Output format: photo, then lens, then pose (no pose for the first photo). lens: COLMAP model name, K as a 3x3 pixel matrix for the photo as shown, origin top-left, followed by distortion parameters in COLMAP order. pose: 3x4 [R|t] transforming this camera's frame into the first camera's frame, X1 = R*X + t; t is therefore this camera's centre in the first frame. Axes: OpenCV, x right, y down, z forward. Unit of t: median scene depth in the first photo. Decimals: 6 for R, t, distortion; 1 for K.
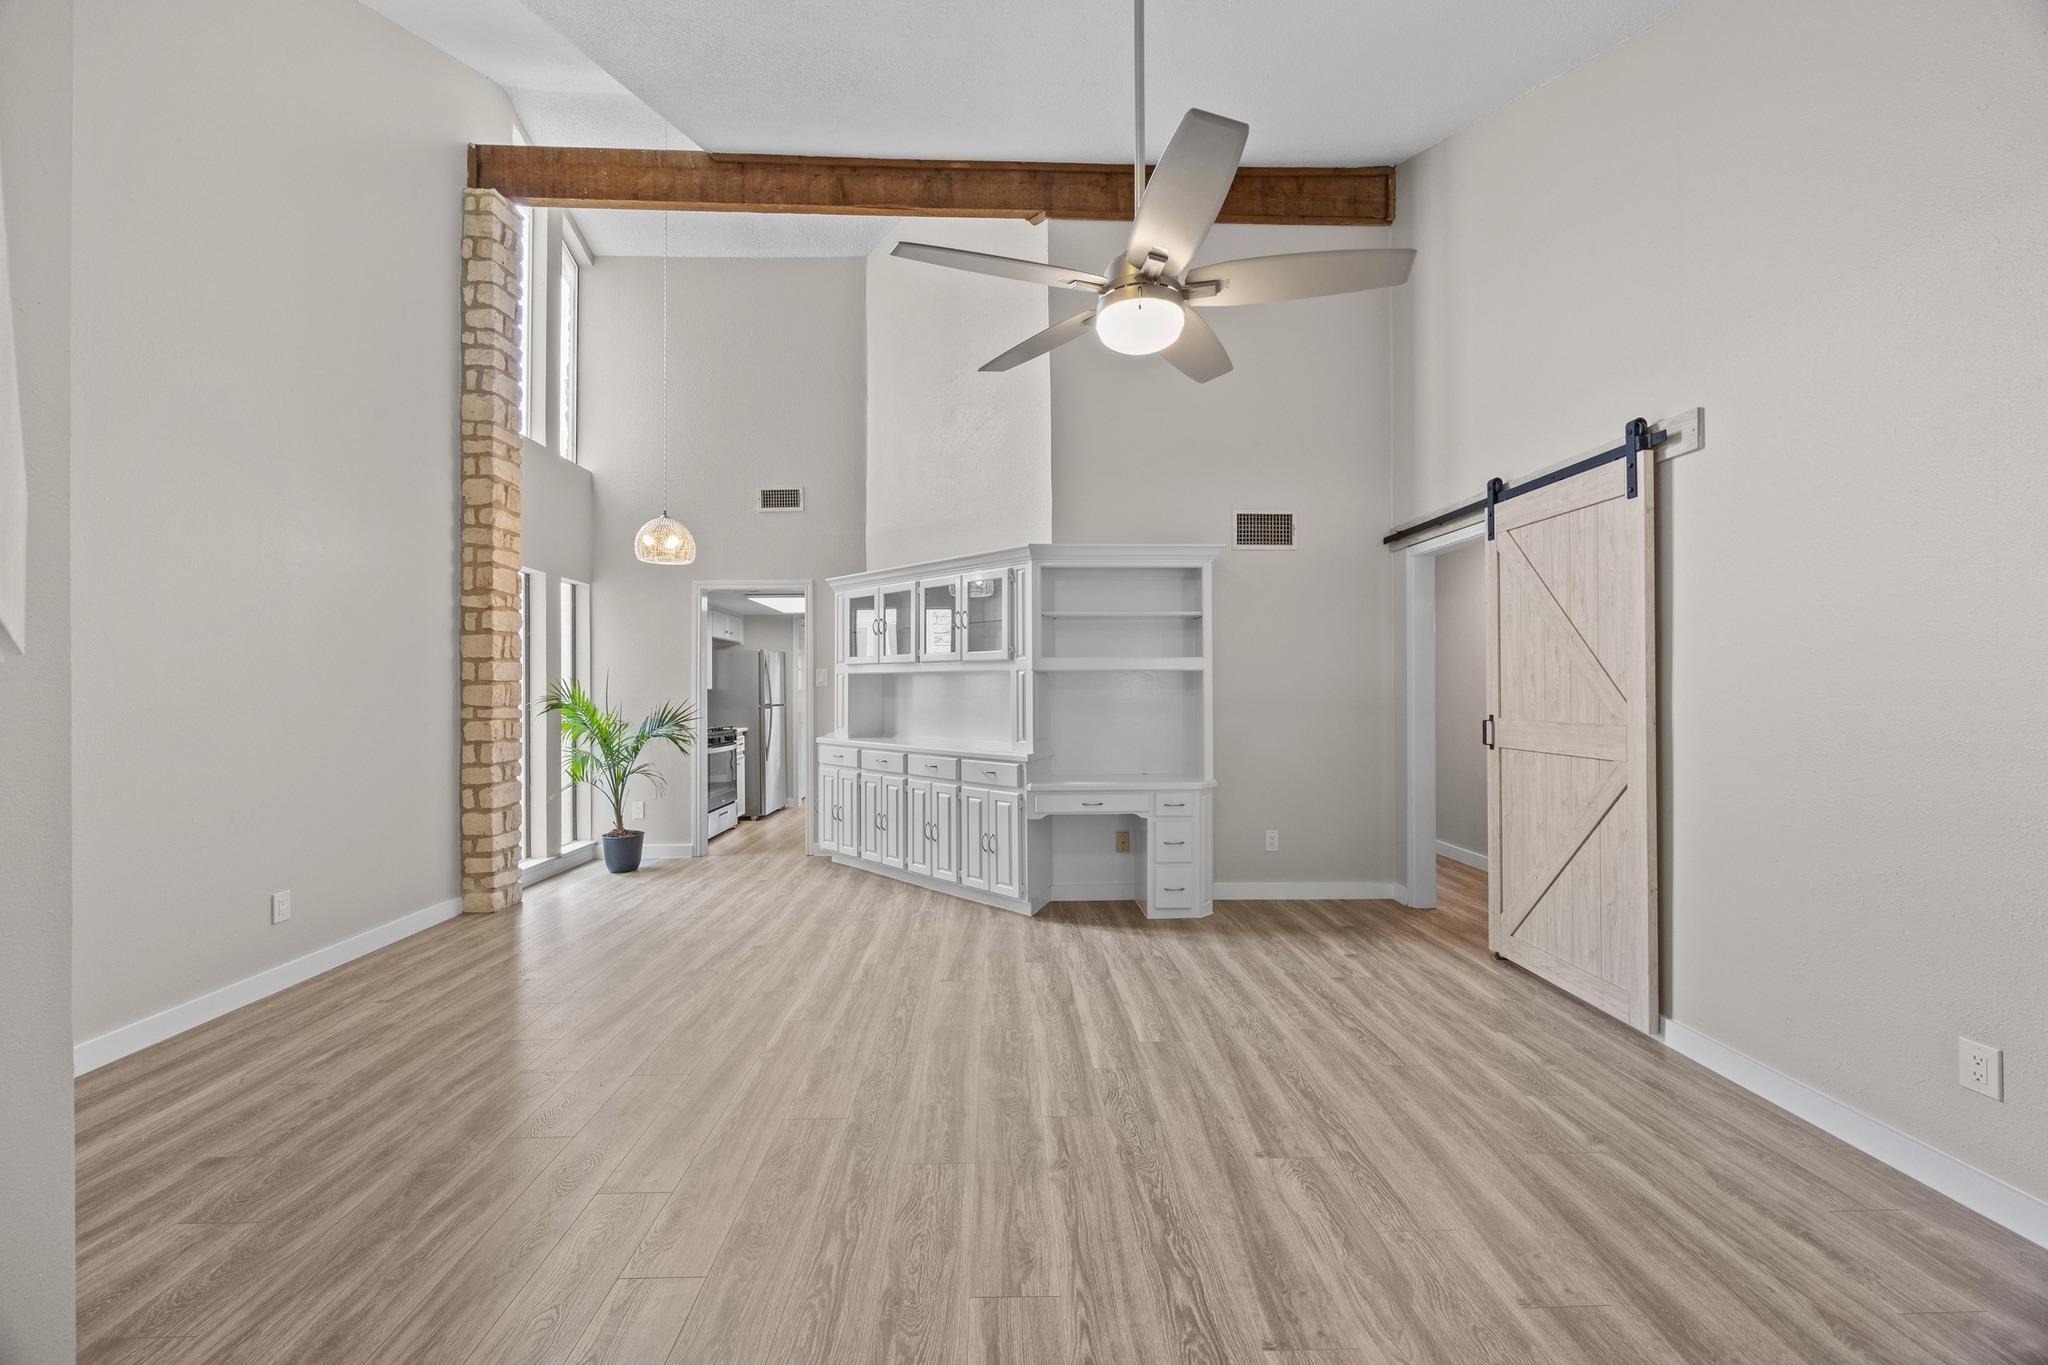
lens RADIAL K [[778.4, 0, 1016.5], [0, 778.4, 689.5], [0, 0, 1]] dist [-0.004708, 0.000397]
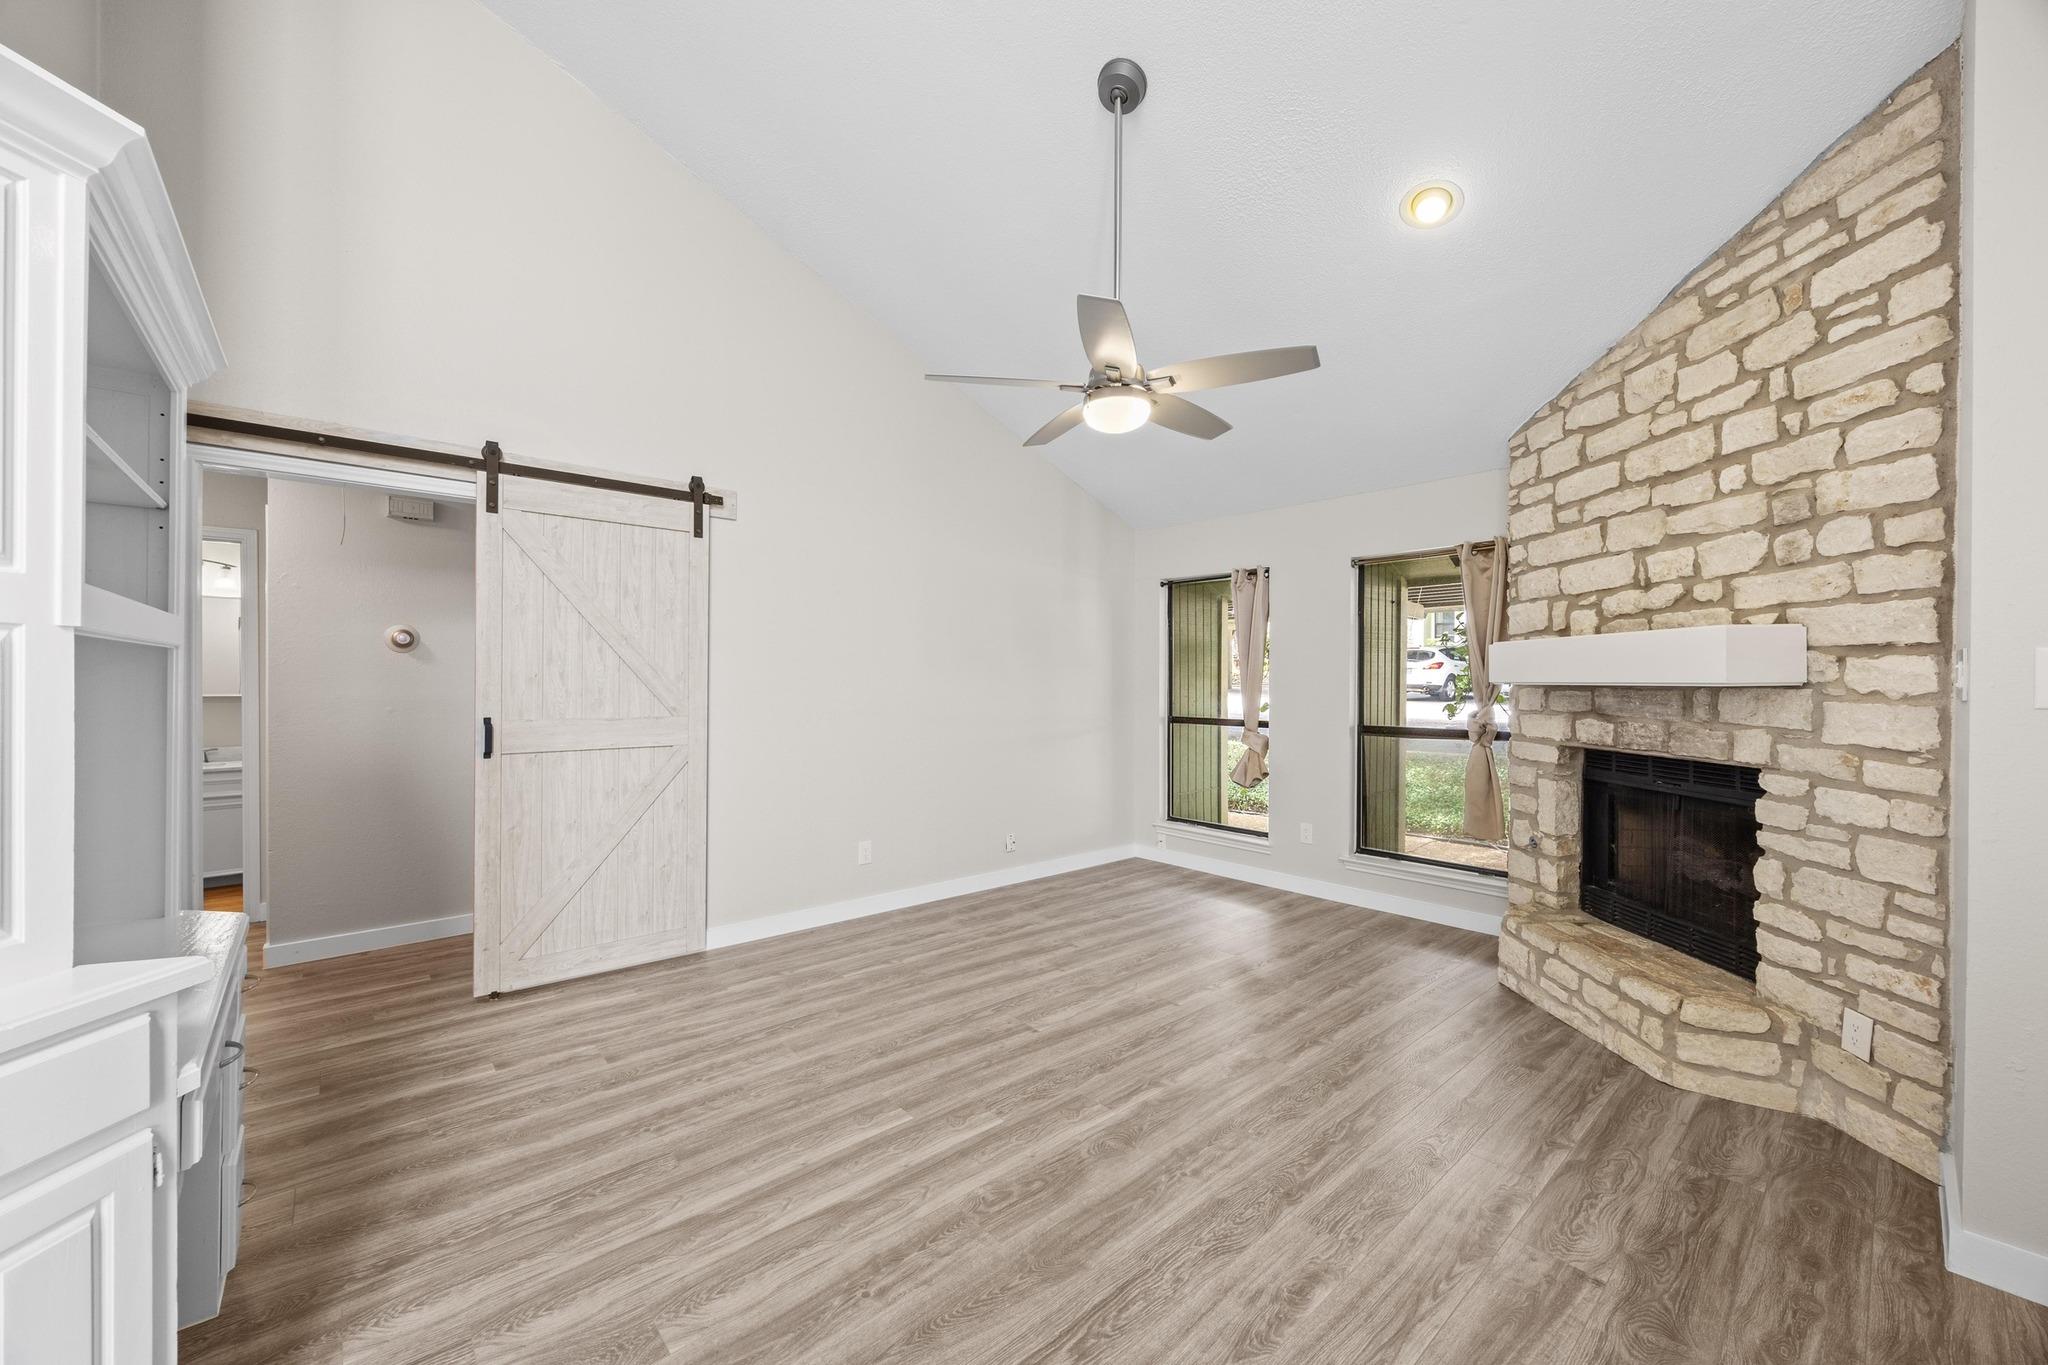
lens RADIAL K [[778.4, 0, 1024.5], [0, 778.4, 681.7], [0, 0, 1]] dist [-0.004708, 0.000397]
pose [[-0.641188, -0.005254, 0.767366, -0.365324], [-0.002897, 0.999986, 0.004427, -0.010627], [-0.767379, 0.000615, -0.641194, 0.957043]]
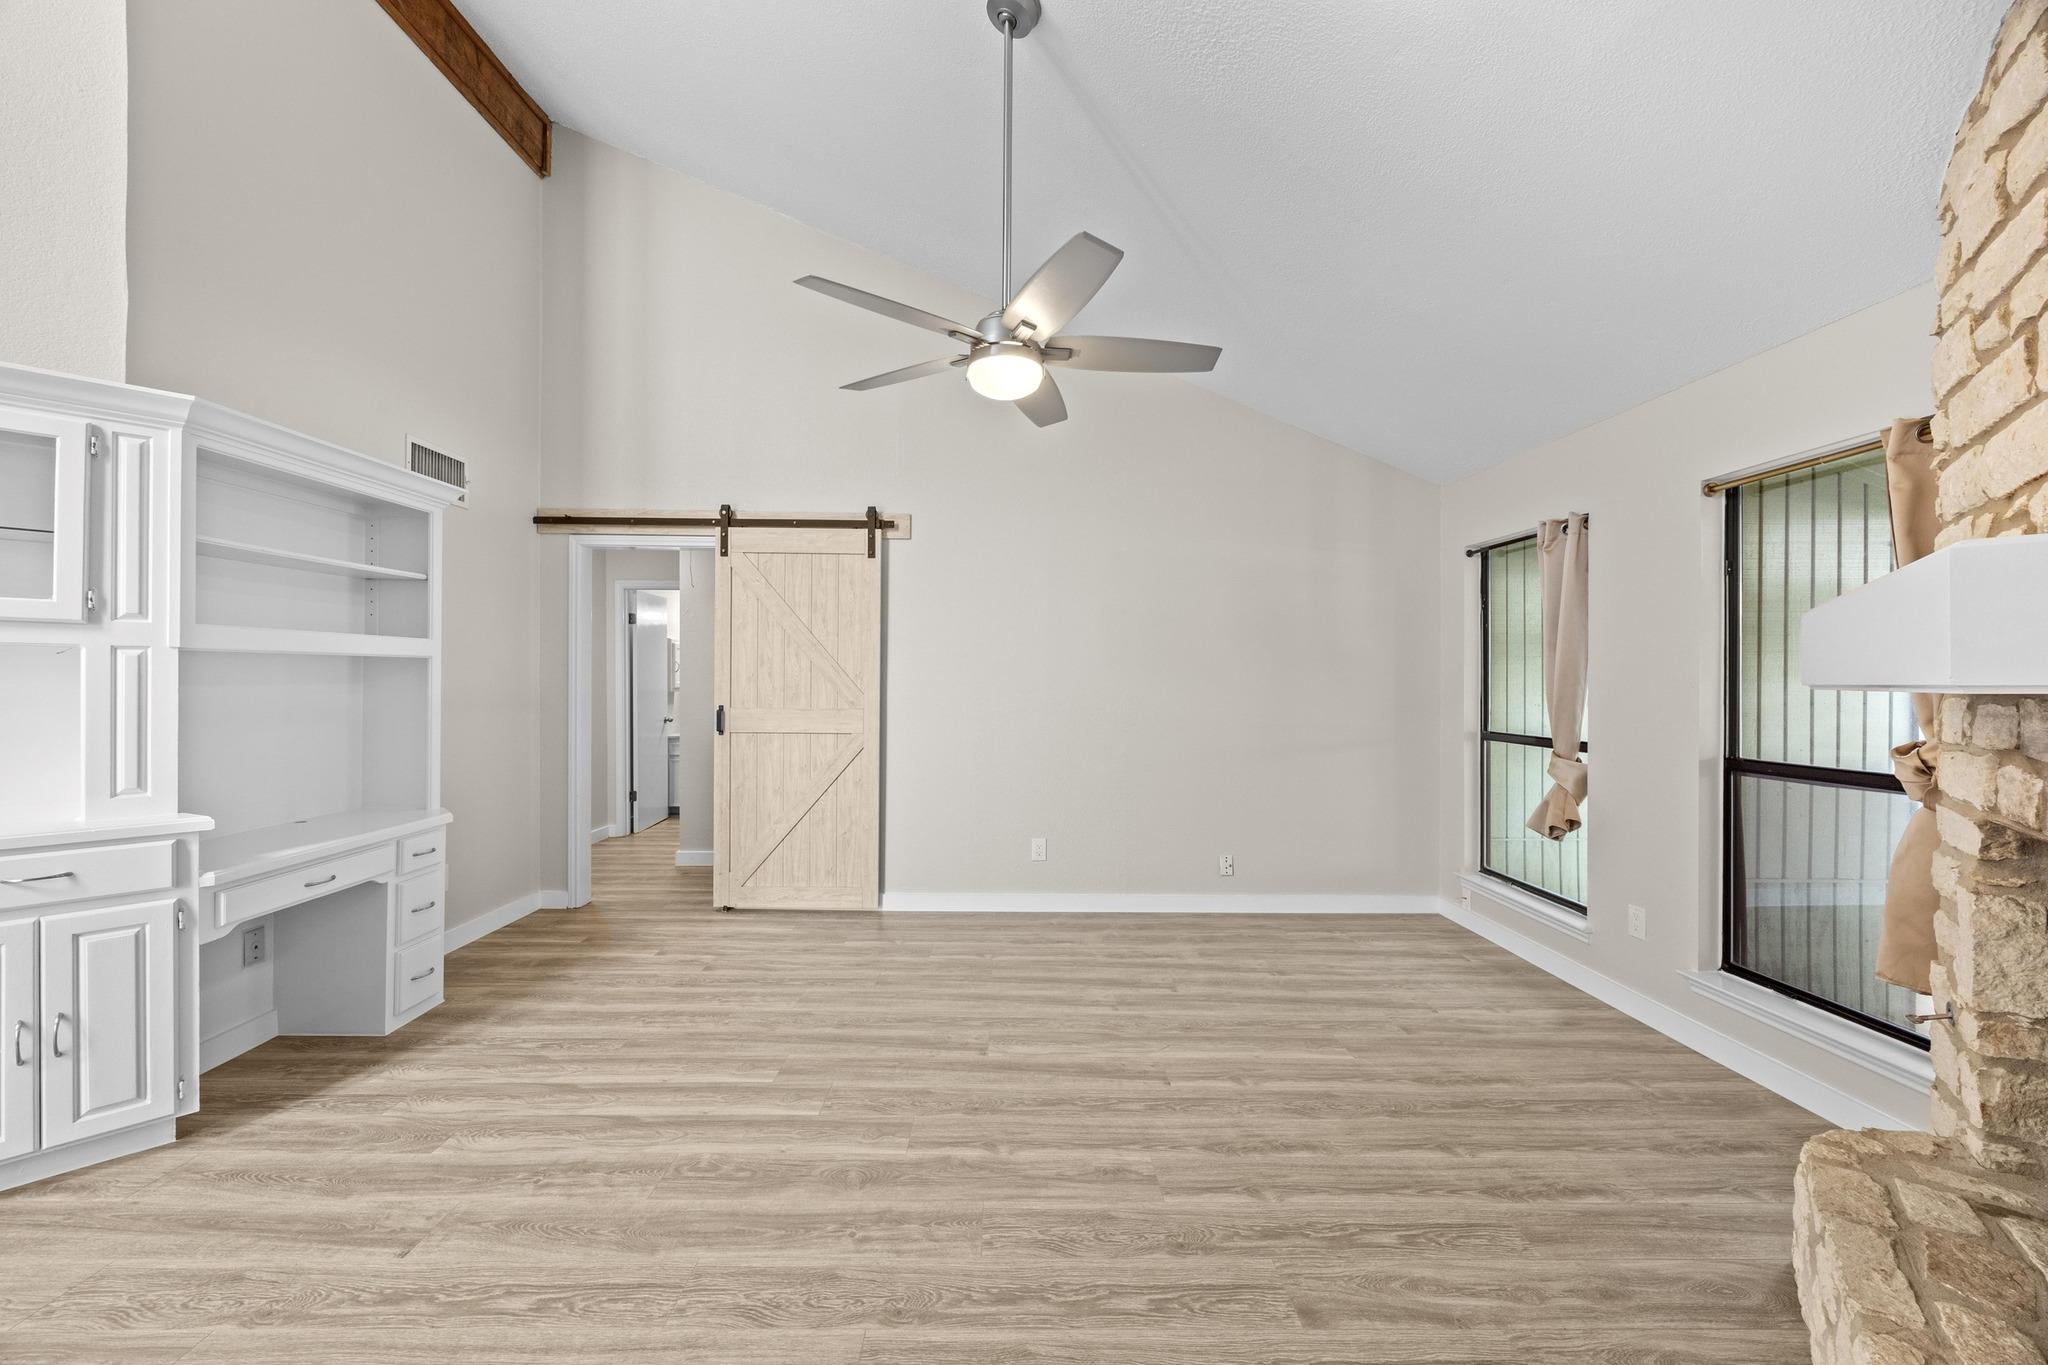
lens RADIAL K [[778.4, 0, 1023.0], [0, 778.4, 675.9], [0, 0, 1]] dist [-0.004708, 0.000397]
pose [[0.005947, 0.003816, 0.999975, -0.488855], [-0.005833, 0.999976, -0.003782, -0.008607], [-0.999965, -0.005811, 0.005969, 0.471121]]
